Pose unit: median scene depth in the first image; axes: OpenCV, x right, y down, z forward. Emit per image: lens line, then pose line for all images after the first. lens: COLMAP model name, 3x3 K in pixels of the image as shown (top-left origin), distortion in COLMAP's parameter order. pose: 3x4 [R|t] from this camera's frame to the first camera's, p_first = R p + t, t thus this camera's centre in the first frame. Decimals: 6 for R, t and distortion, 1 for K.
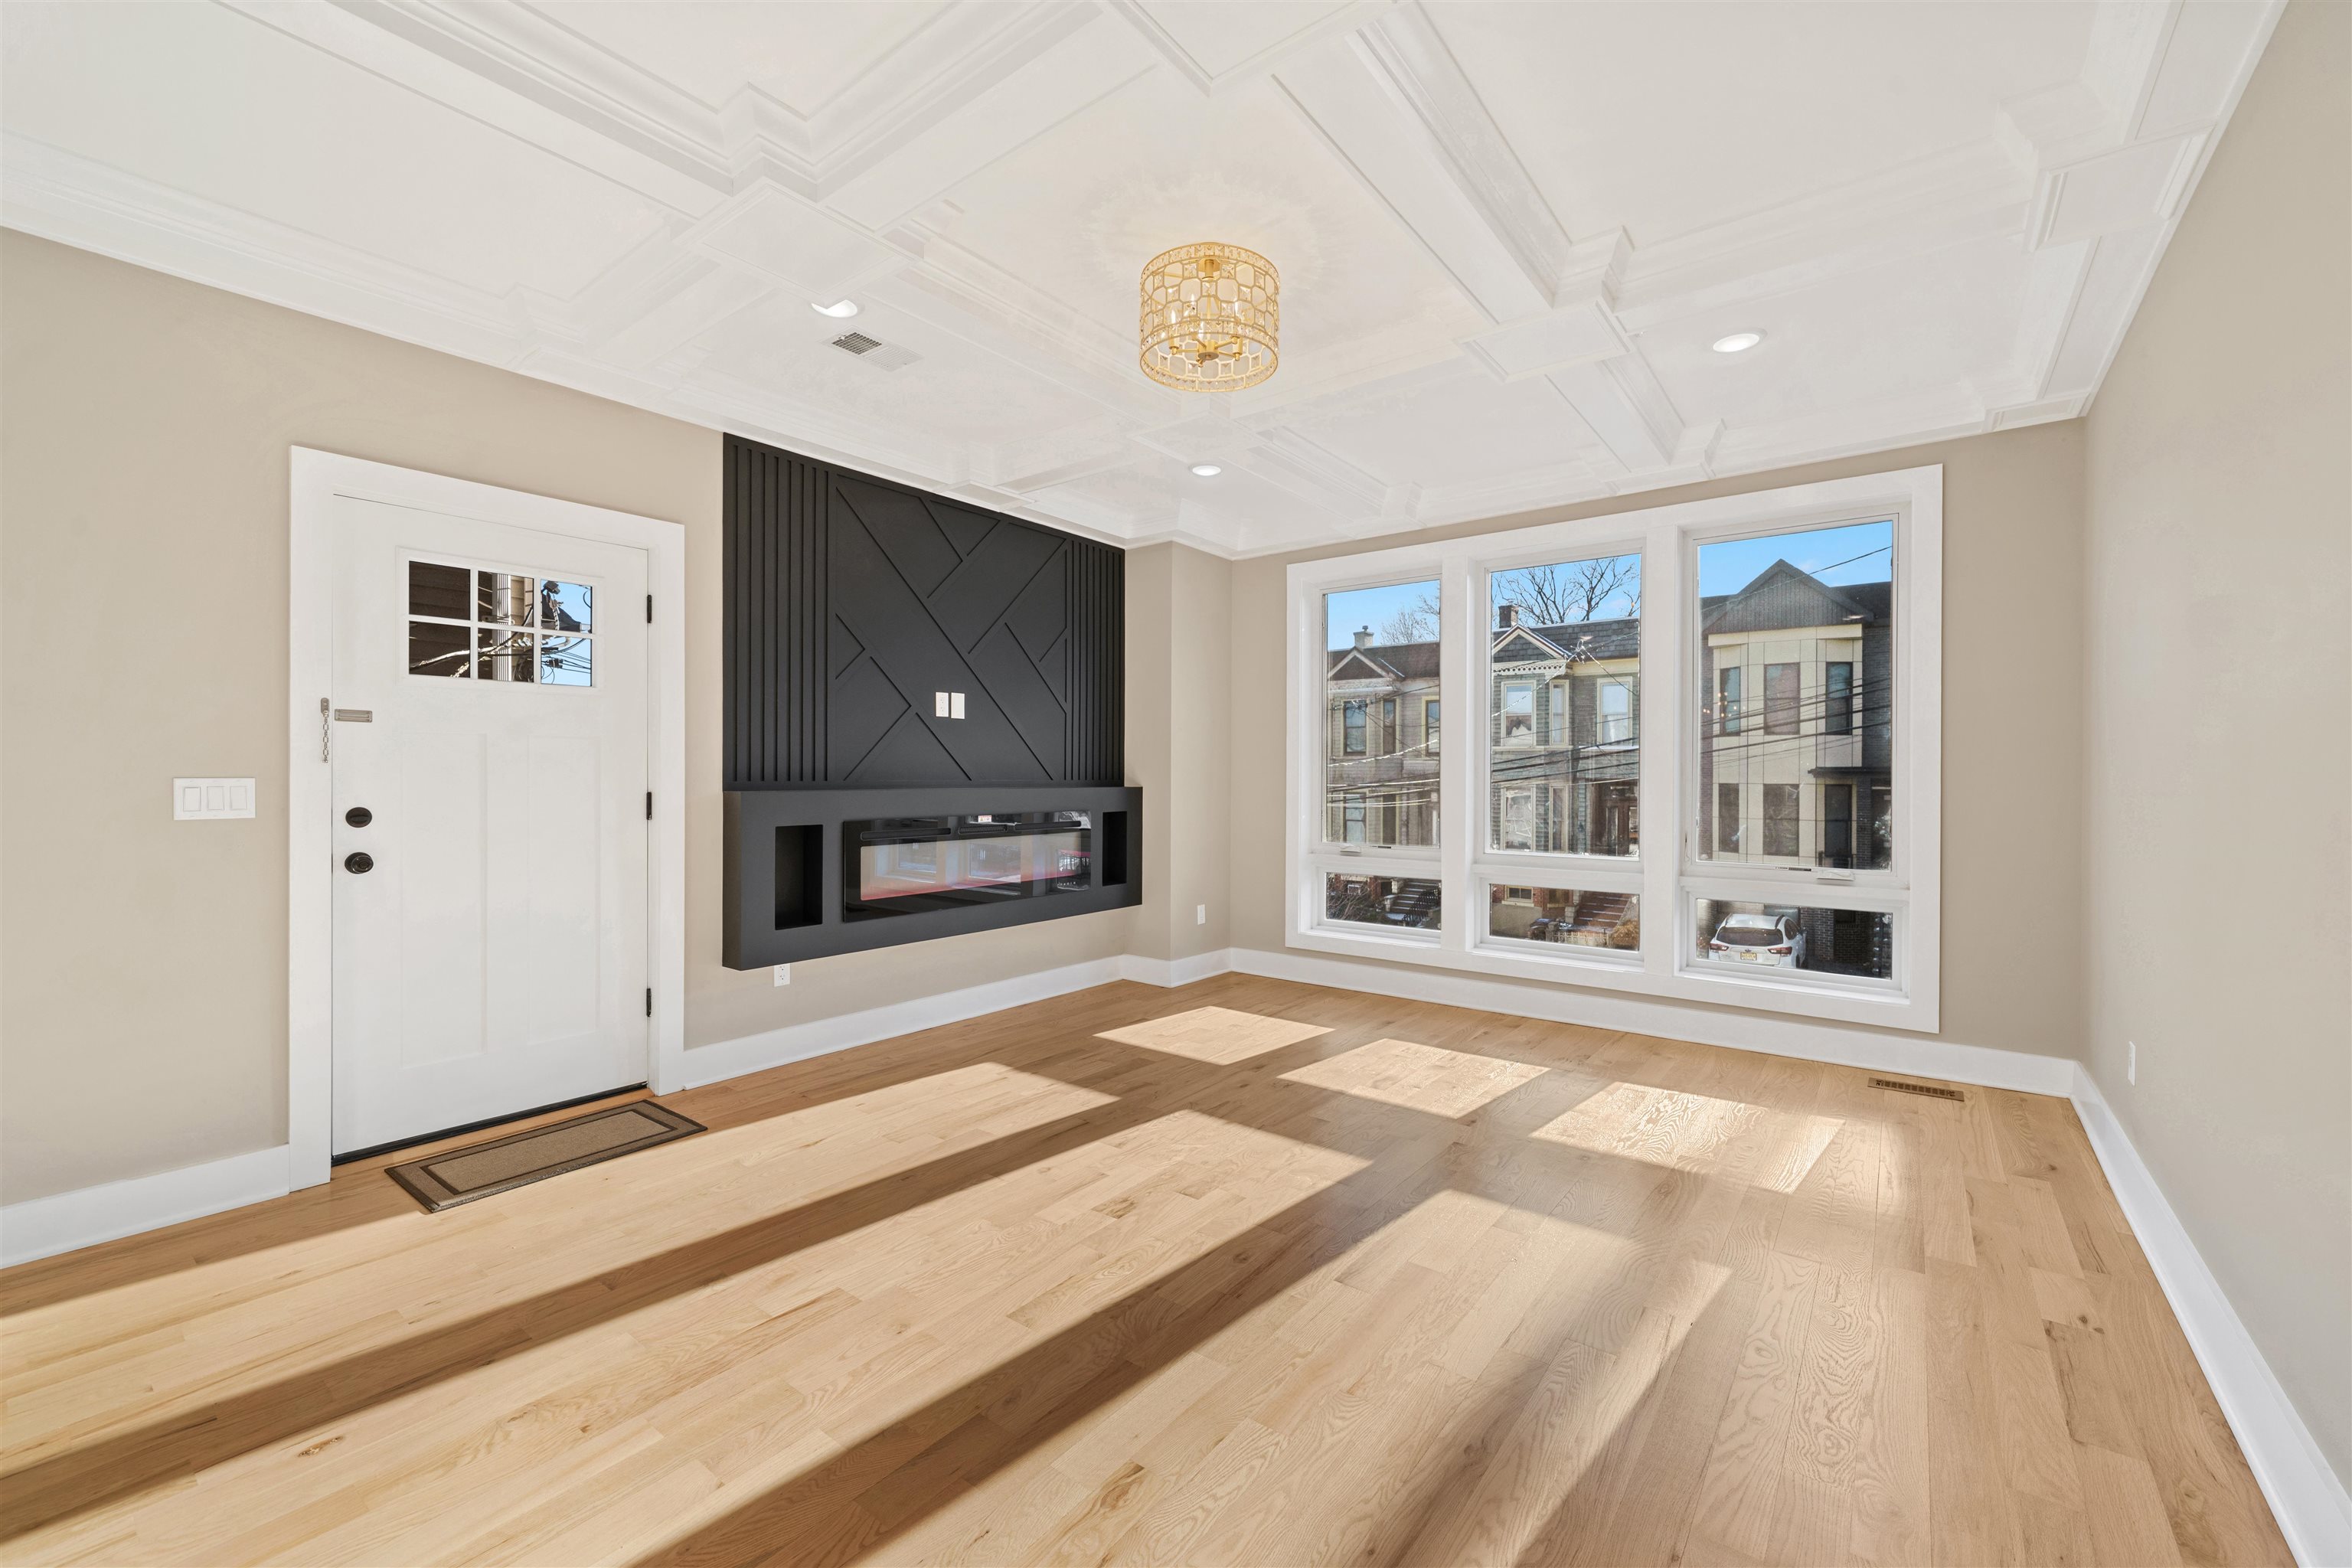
lens RADIAL K [[945.2, 0, 1176.8], [0, 945.2, 778.5], [0, 0, 1]] dist [-0.003547, 0.000437]
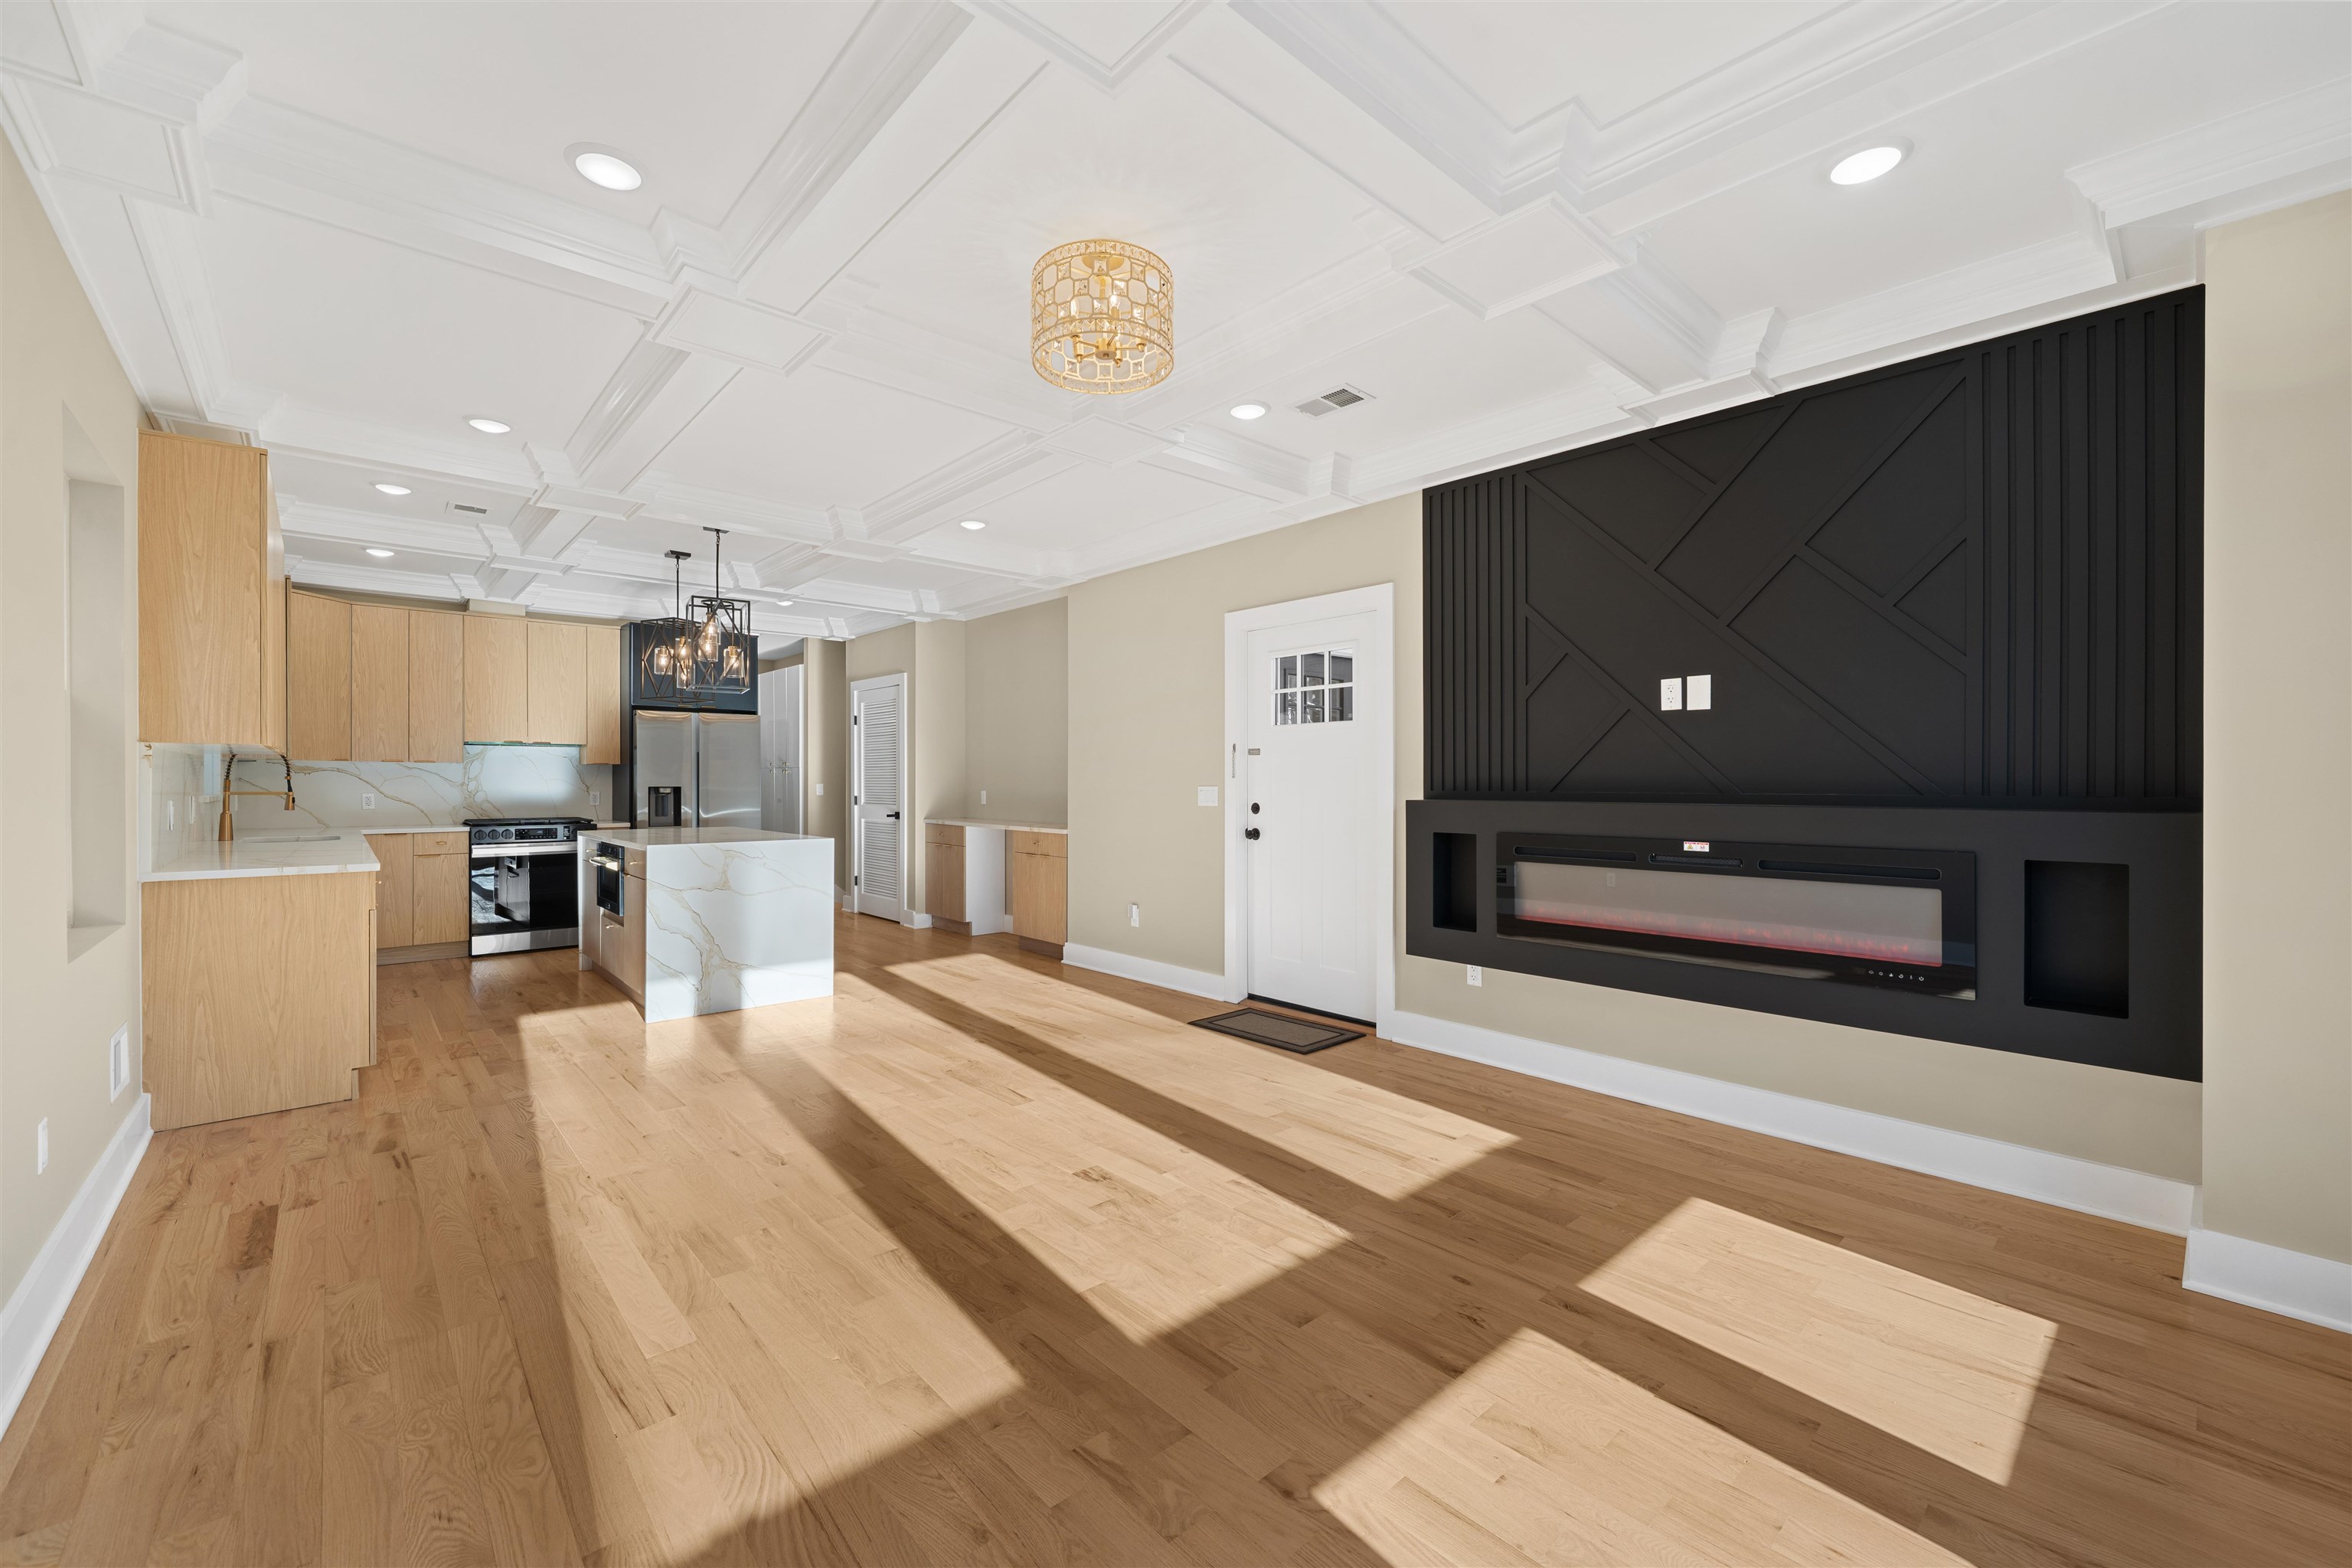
lens RADIAL K [[945.2, 0, 1174.5], [0, 945.2, 781.9], [0, 0, 1]] dist [-0.003547, 0.000437]
pose [[-0.179749, -0.001293, -0.983712, 0.651211], [-0.004608, 0.999989, -0.000472, -0.004951], [0.983702, 0.004448, -0.179753, 0.830049]]
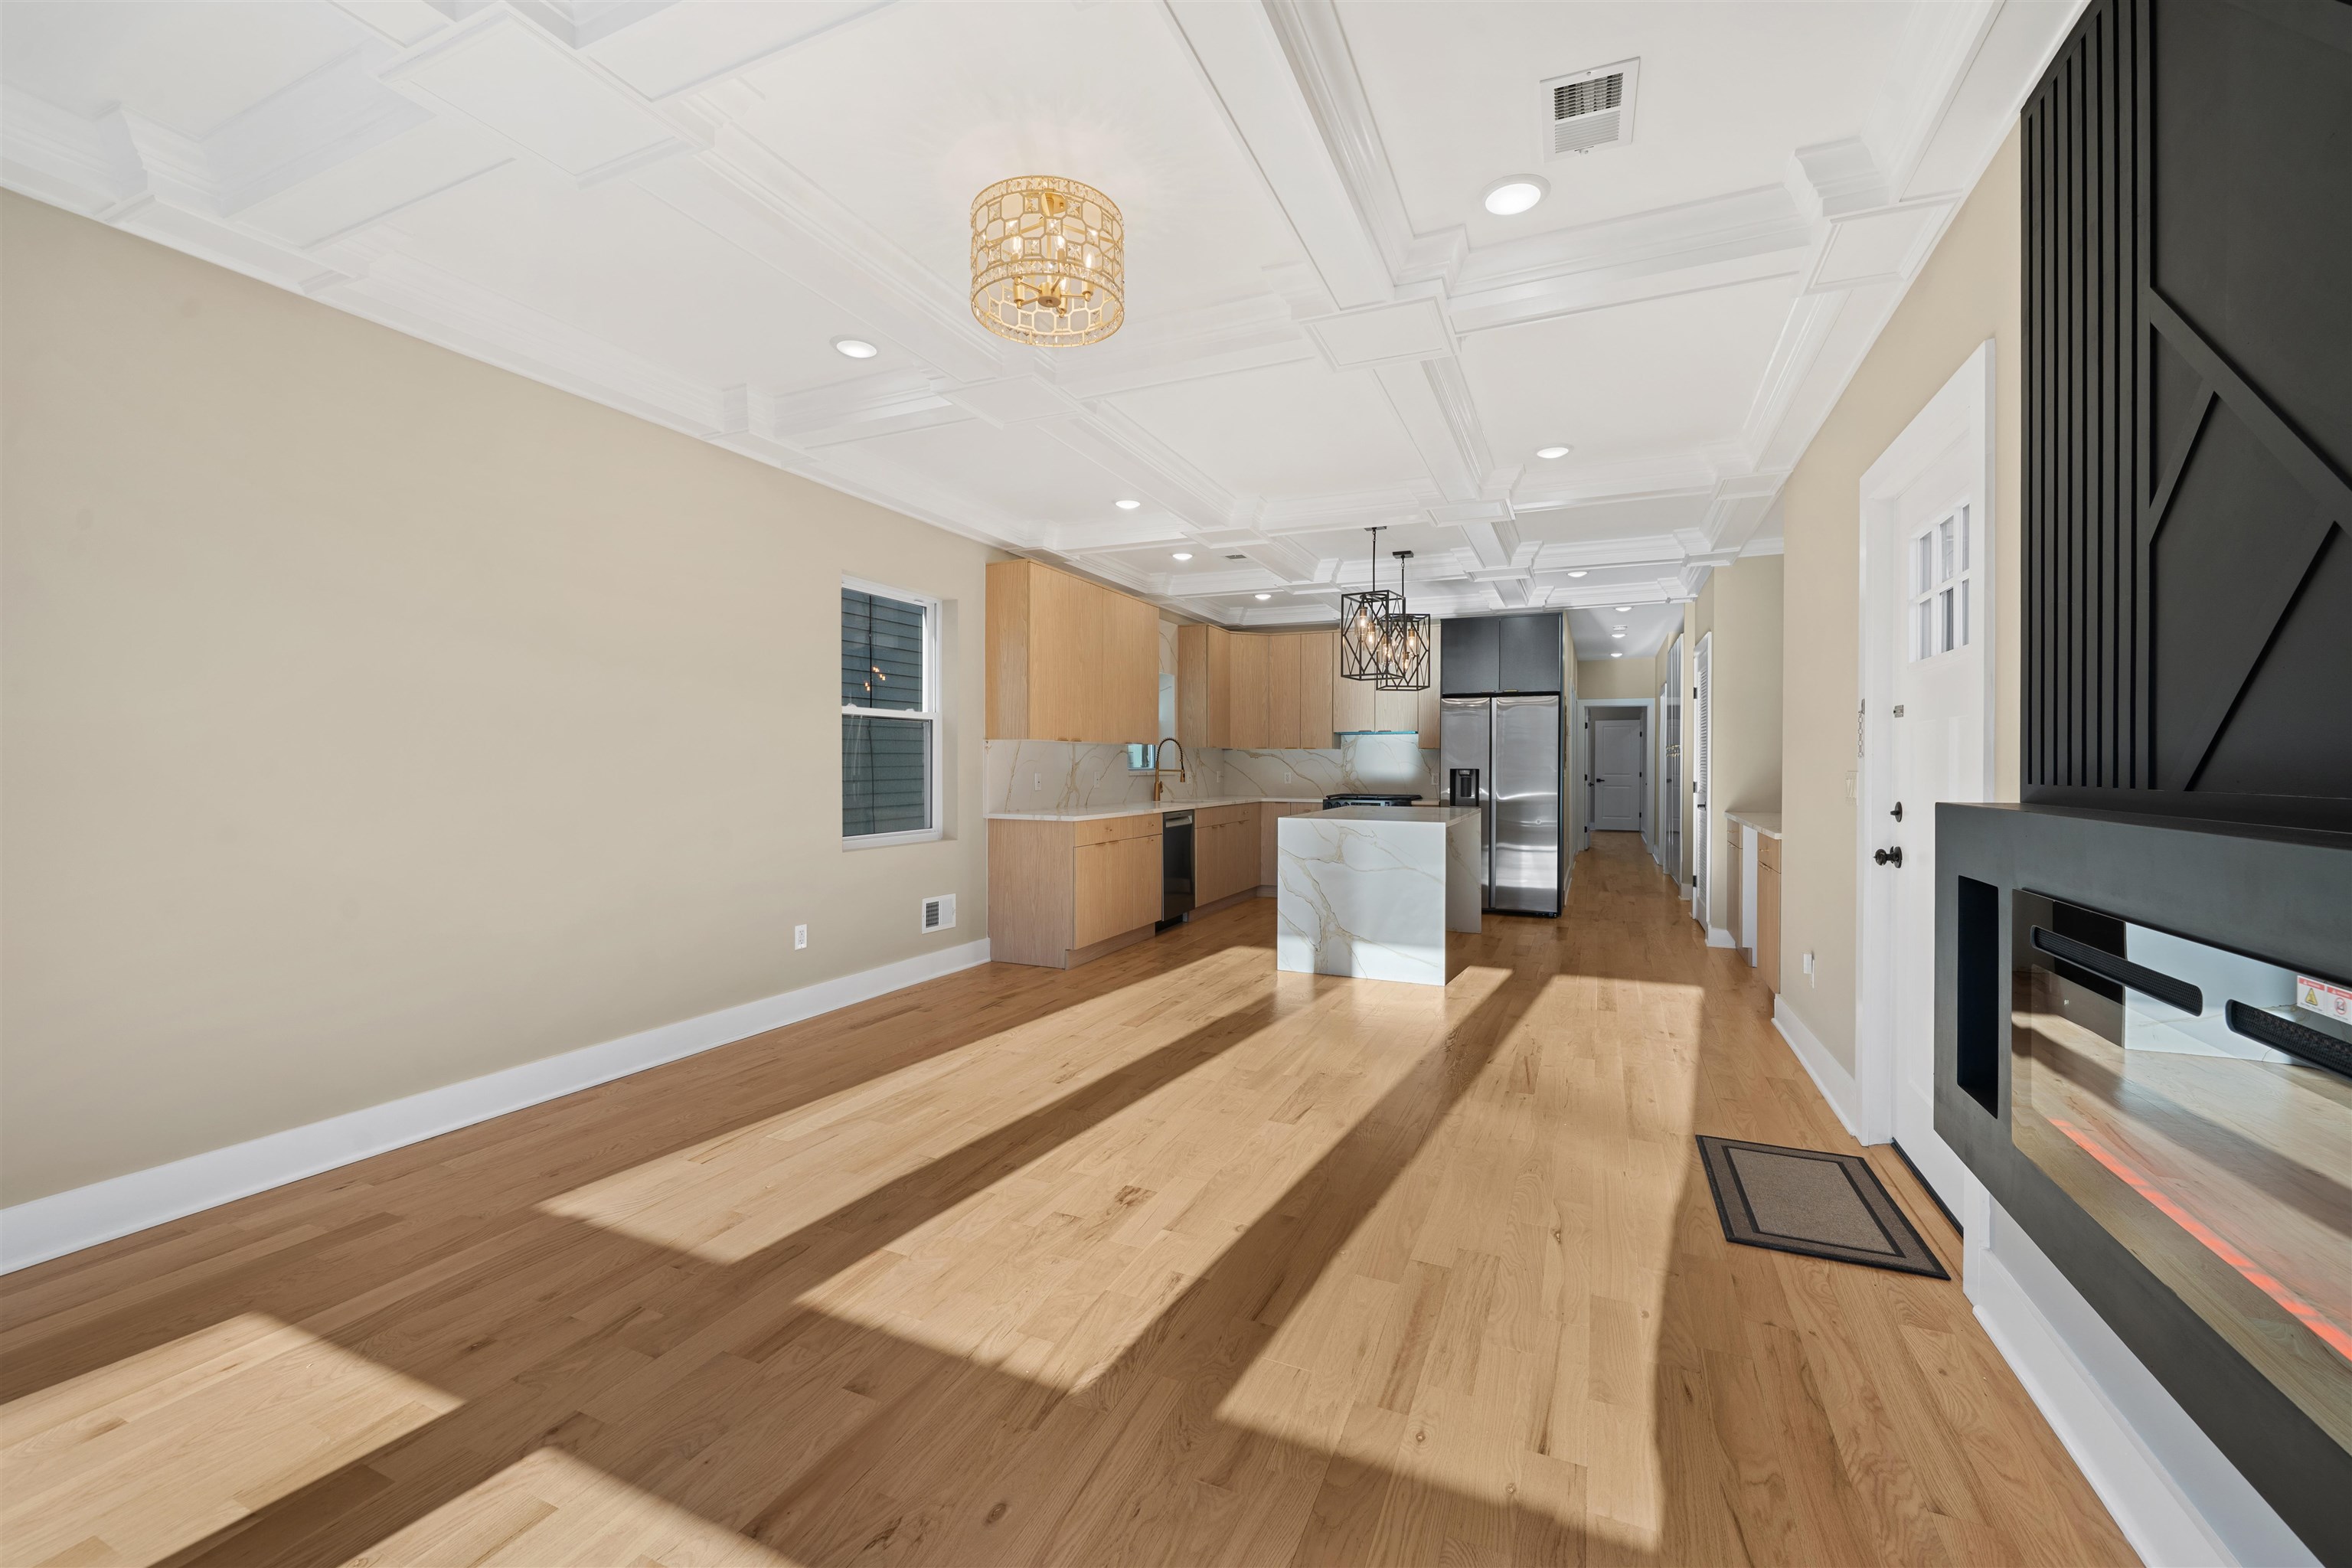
lens RADIAL K [[945.2, 0, 1173.9], [0, 945.2, 769.7], [0, 0, 1]] dist [-0.003547, 0.000437]
pose [[-0.972127, -0.003715, -0.234426, 0.084389], [-0.006226, 0.999931, 0.009972, -0.005922], [0.234373, 0.011153, -0.972083, 1.273747]]
